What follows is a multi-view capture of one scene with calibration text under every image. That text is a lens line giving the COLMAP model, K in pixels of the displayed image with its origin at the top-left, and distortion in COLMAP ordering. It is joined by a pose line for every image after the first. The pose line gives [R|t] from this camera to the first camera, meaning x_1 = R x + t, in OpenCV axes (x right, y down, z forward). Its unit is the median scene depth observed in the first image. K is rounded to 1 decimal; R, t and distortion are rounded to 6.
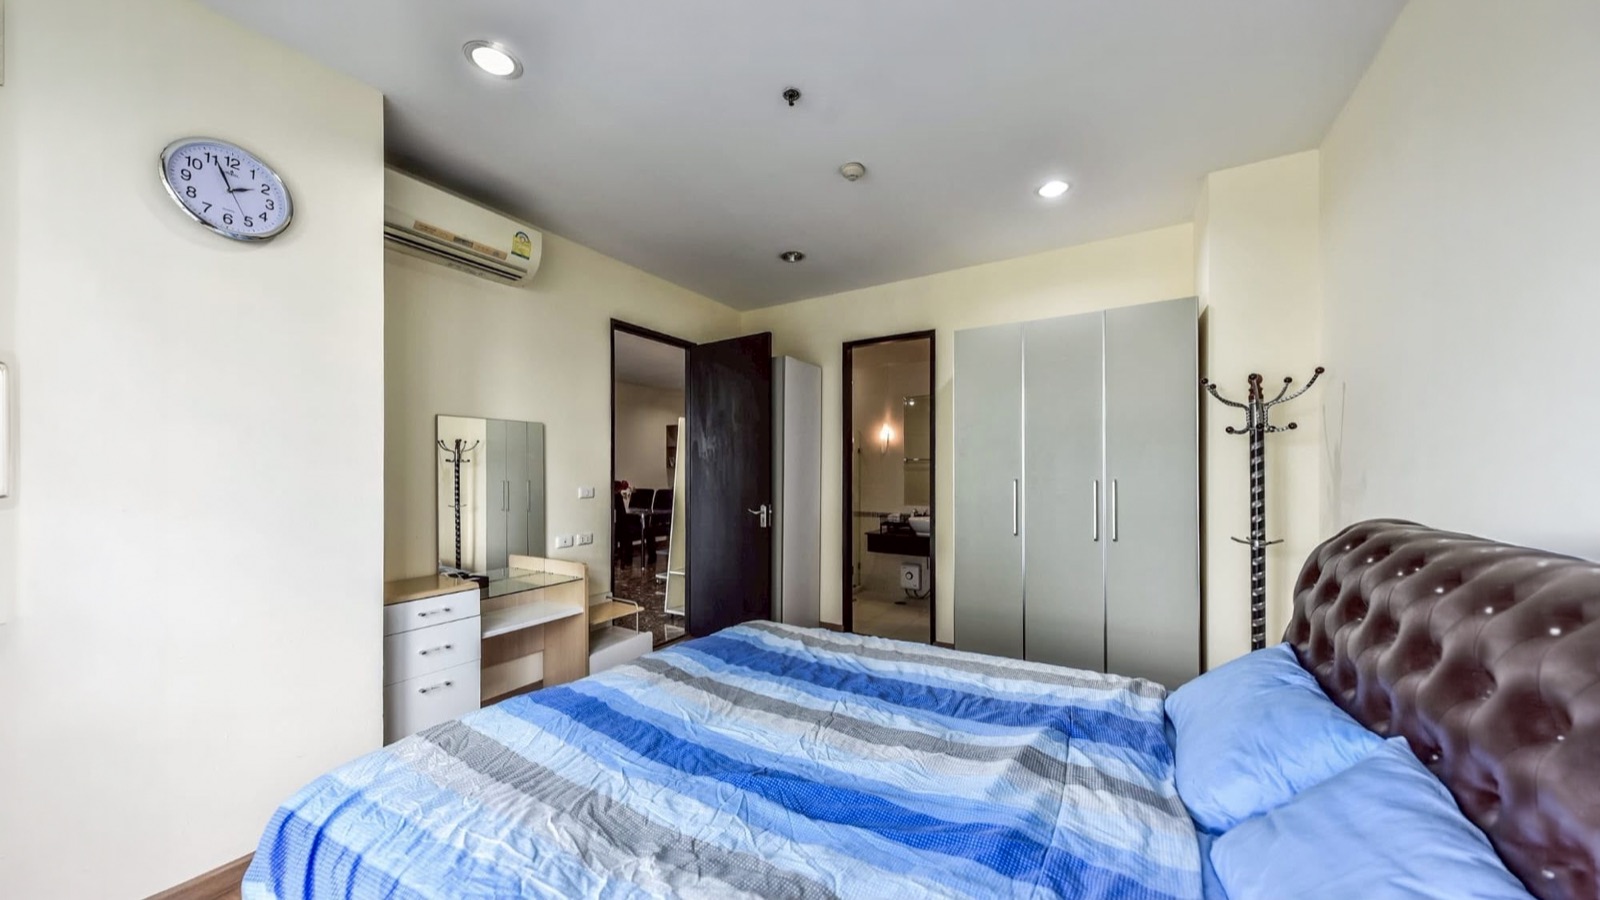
lens RADIAL K [[546.8, 0, 801.1], [0, 546.8, 468.5], [0, 0, 1]] dist [0.008470, 0.000017]
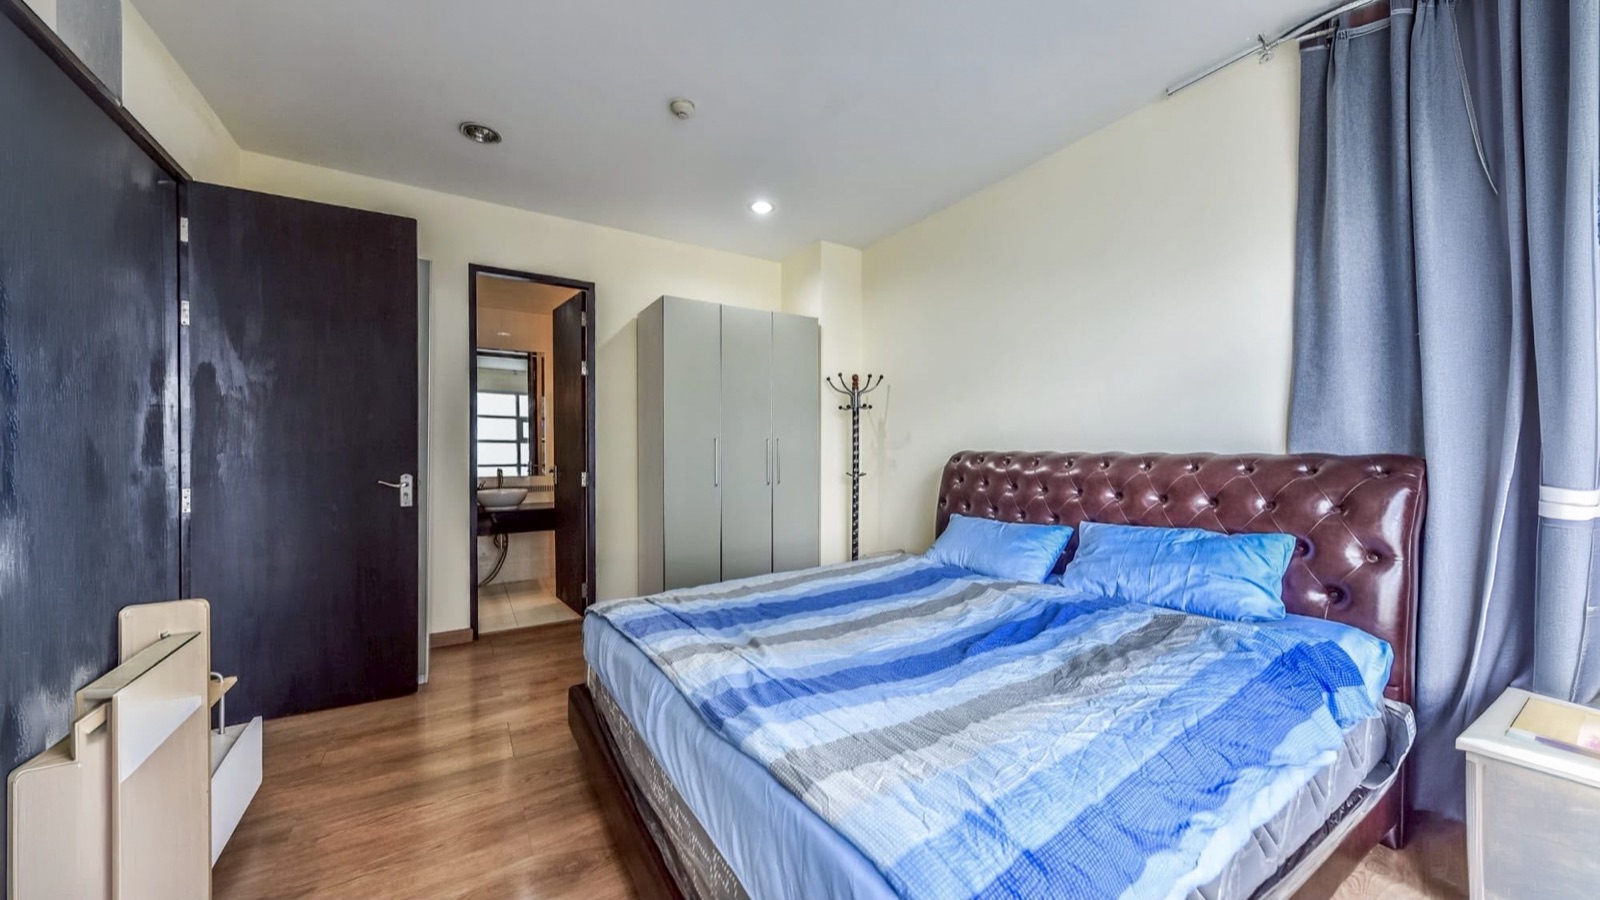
lens RADIAL K [[546.6, 0, 800.0], [0, 546.6, 450.0], [0, 0, 1]] dist [0.000273, -0.000006]
pose [[0.432702, 0.004293, 0.901527, -0.731956], [0.001125, 0.999985, -0.005301, 0.066004], [-0.901536, 0.003308, 0.432691, 0.433449]]
